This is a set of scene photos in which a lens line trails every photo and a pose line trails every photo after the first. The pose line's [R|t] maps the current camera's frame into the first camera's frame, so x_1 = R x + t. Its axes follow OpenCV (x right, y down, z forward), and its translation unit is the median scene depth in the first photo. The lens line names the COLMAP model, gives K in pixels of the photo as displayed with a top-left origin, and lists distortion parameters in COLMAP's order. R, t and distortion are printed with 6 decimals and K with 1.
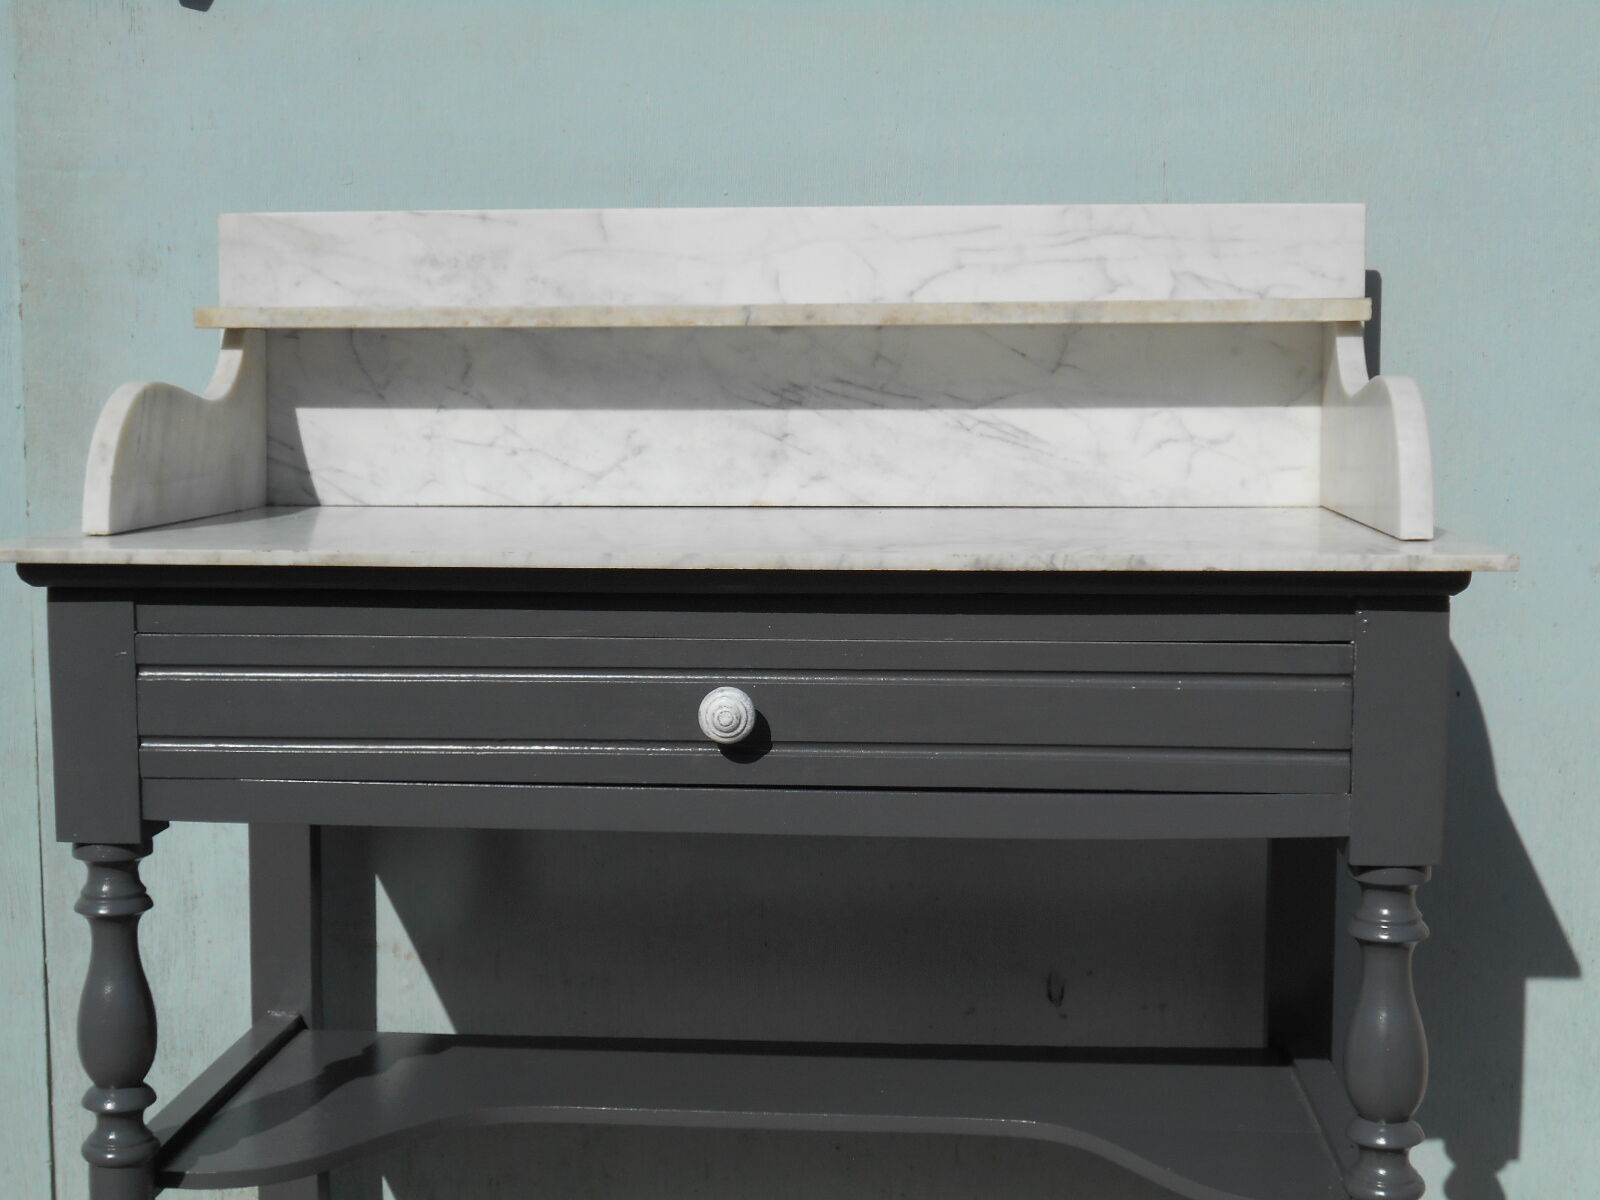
lens RADIAL K [[2288.8, 0, 800.0], [0, 2288.8, 600.0], [0, 0, 1]] dist [0.000062, -0.026999]
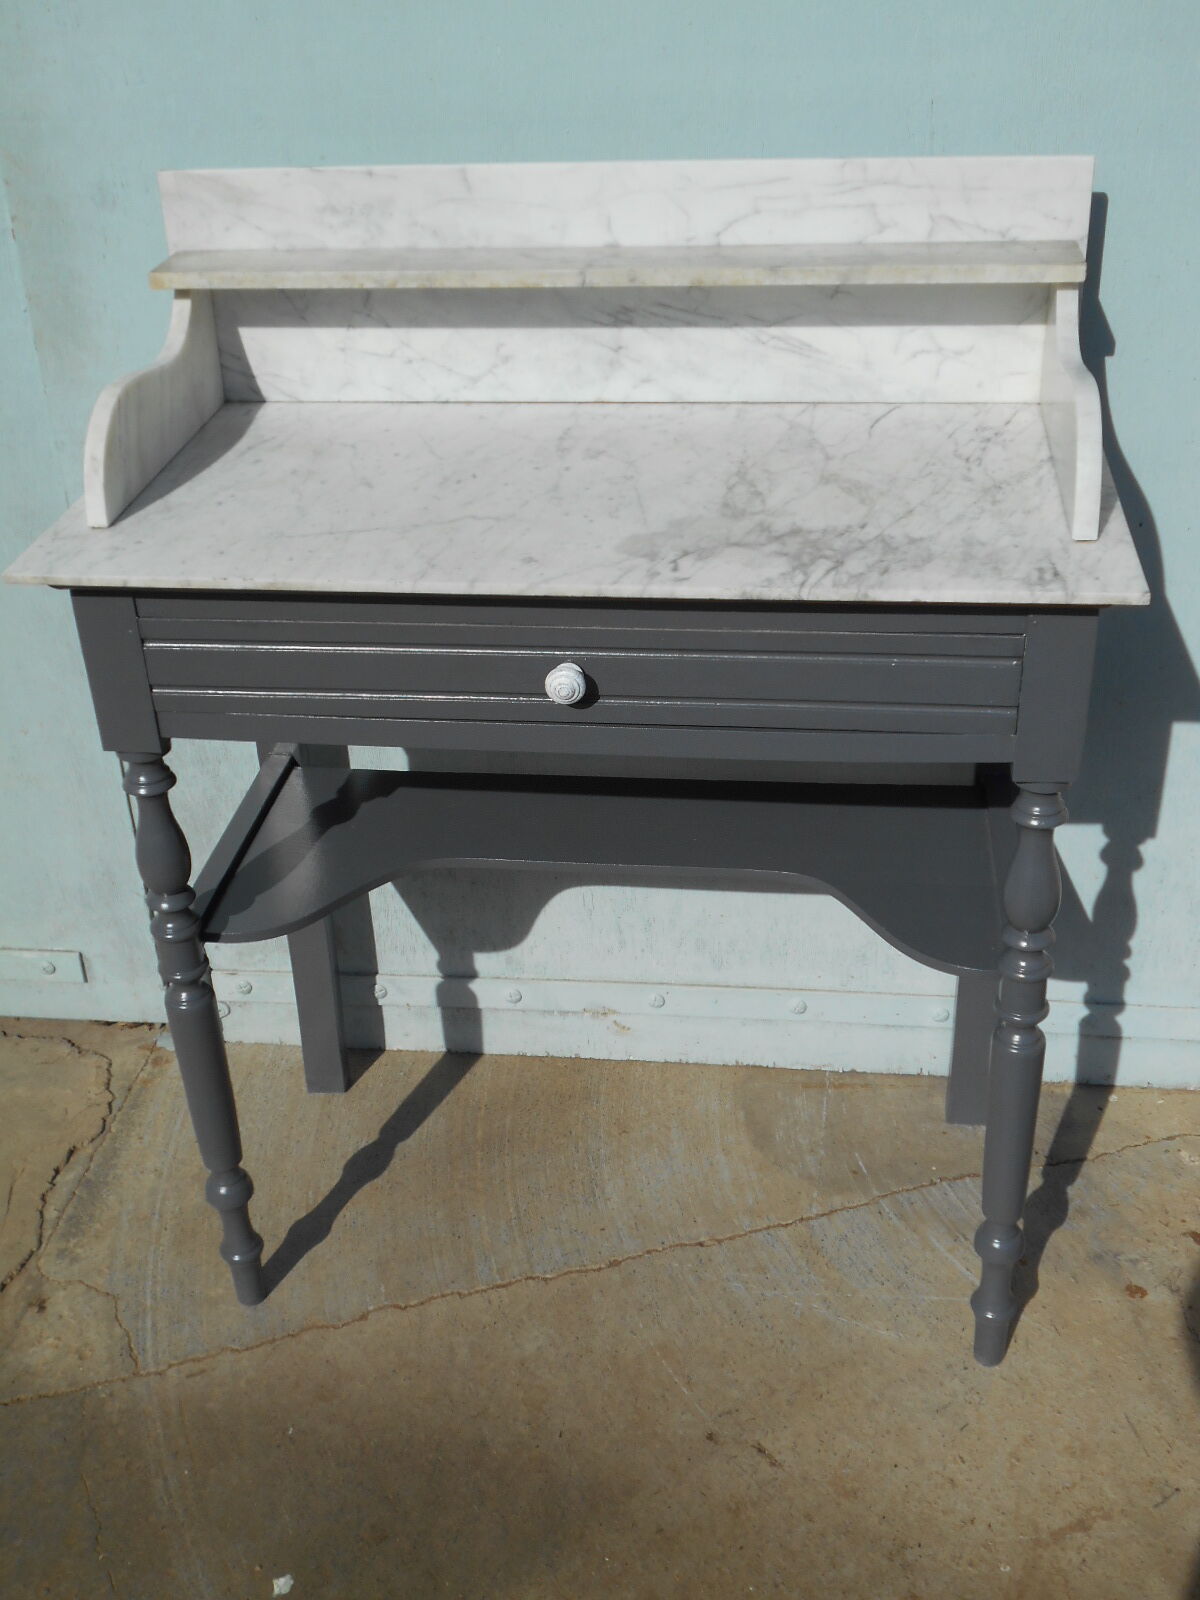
lens RADIAL K [[1790.2, 0, 600.0], [0, 1790.2, 800.0], [0, 0, 1]] dist [0.015901, -0.015532]
pose [[0.998039, -0.005945, -0.062317, 0.043967], [0.031864, 0.905113, 0.423975, -0.271497], [0.053883, -0.425129, 0.903527, -0.008032]]
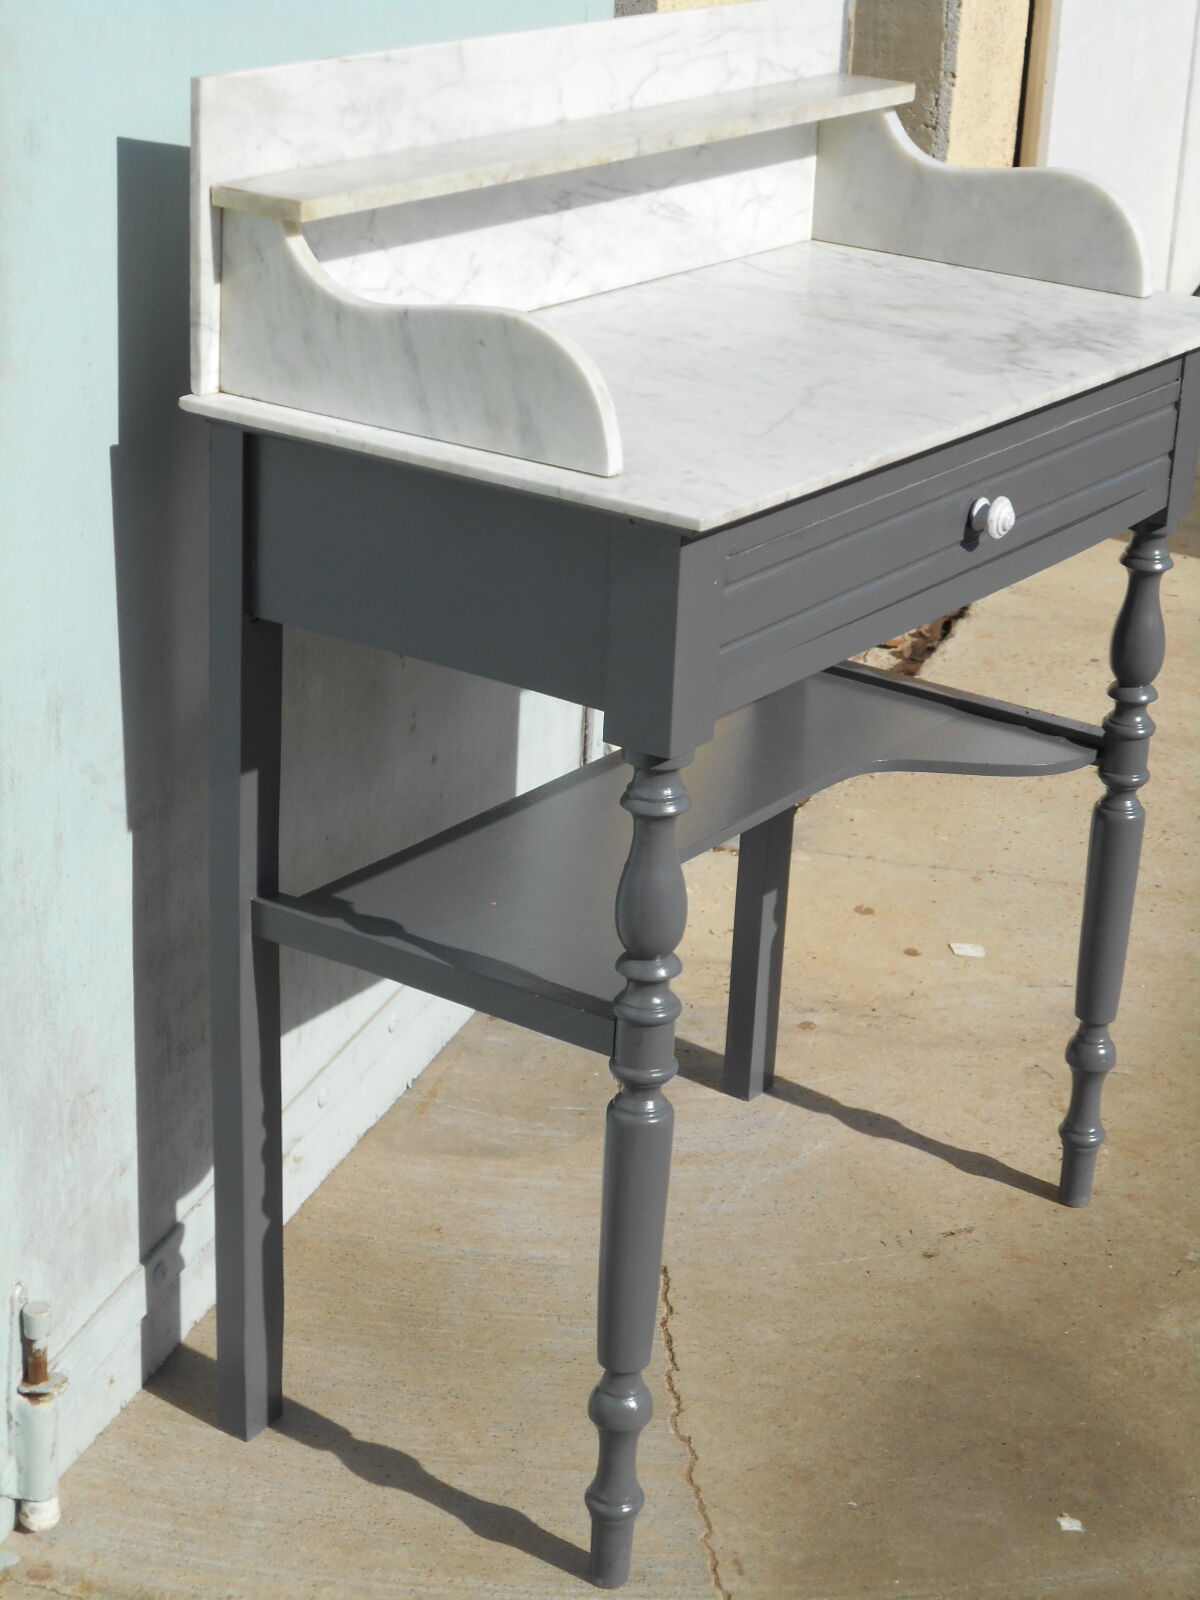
lens RADIAL K [[3020.1, 0, 600.0], [0, 3020.1, 800.0], [0, 0, 1]] dist [-0.068457, 0.064748]
pose [[0.508014, -0.291716, 0.810446, -1.243087], [0.038091, 0.947592, 0.317205, -0.275473], [-0.860506, -0.130274, 0.492502, 0.254684]]
